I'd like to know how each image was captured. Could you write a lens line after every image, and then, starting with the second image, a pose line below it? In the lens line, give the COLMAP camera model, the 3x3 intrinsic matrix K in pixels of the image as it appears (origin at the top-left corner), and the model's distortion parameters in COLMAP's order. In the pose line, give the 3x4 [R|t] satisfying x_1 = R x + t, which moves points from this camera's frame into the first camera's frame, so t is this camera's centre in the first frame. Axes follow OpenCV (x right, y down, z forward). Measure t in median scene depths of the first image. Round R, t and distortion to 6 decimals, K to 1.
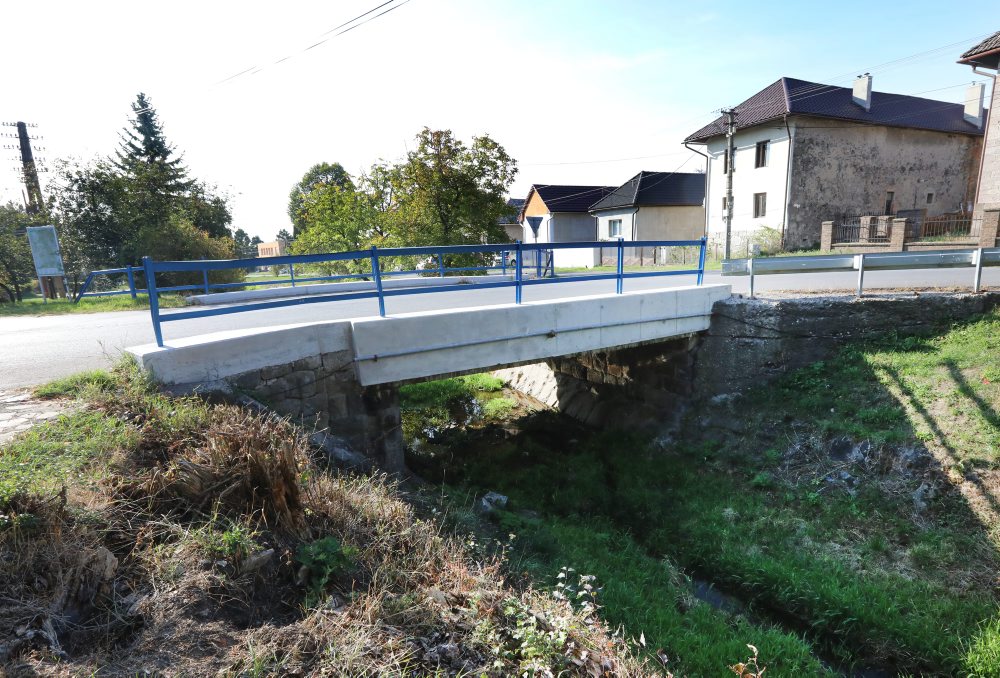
lens RADIAL K [[480.3, 0, 500.0], [0, 480.3, 339.0], [0, 0, 1]] dist [-0.031548, 0.016584]
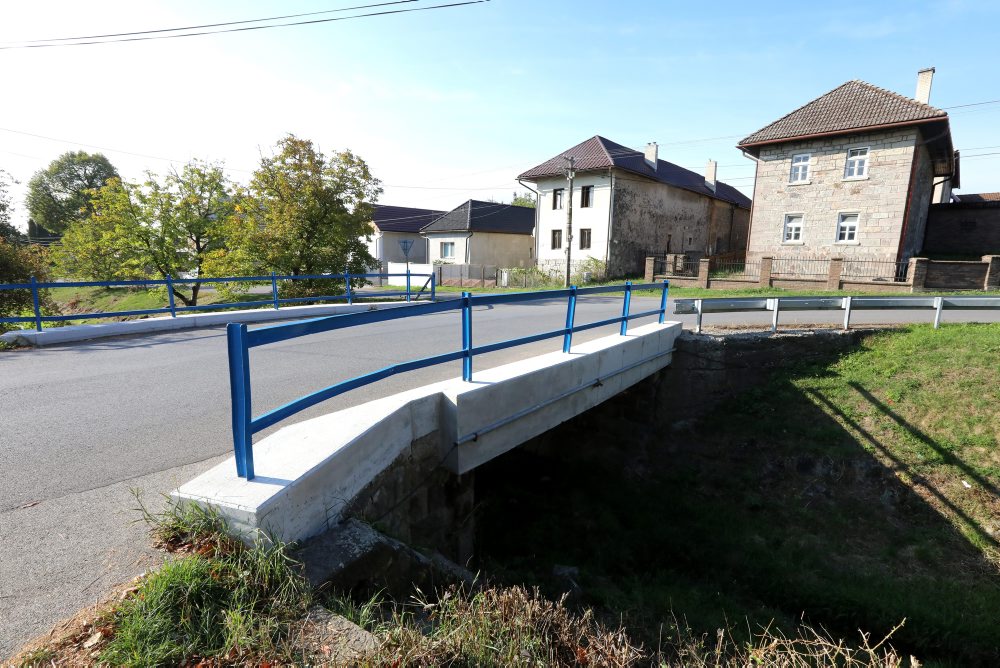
lens RADIAL K [[454.9, 0, 500.0], [0, 454.9, 334.0], [0, 0, 1]] dist [-0.014876, 0.000514]
pose [[0.922292, -0.018671, 0.386043, -0.283195], [0.032836, 0.999006, -0.030132, -0.059398], [-0.385096, 0.040466, 0.921989, 0.158276]]
